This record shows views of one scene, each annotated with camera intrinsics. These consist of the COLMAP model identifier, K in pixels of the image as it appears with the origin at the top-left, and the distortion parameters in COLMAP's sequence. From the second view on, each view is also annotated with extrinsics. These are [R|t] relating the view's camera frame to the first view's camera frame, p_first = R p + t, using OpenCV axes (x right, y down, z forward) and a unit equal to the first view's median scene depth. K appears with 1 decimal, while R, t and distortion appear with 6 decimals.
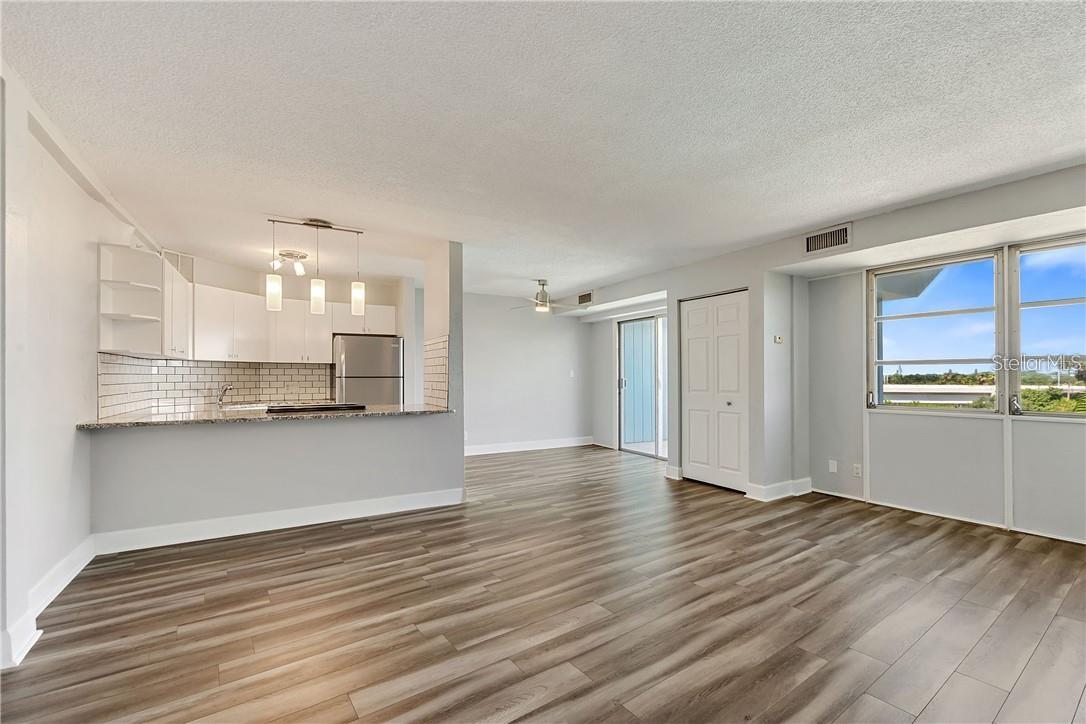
lens RADIAL K [[473.0, 0, 553.8], [0, 473.0, 367.2], [0, 0, 1]] dist [0.002592, -0.002891]
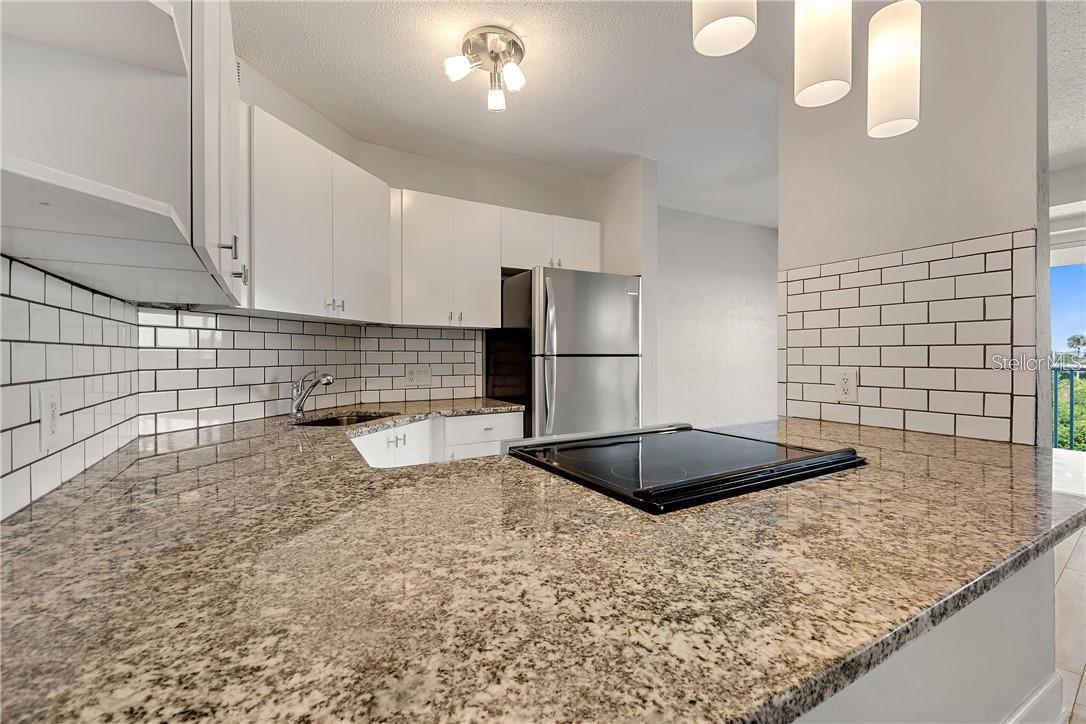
lens RADIAL K [[473.0, 0, 554.0], [0, 473.0, 352.1], [0, 0, 1]] dist [0.002592, -0.002891]
pose [[0.999806, -0.000647, 0.019693, -0.639709], [0.000382, 0.999909, 0.013498, 0.016045], [-0.019700, -0.013488, 0.999715, 0.750379]]
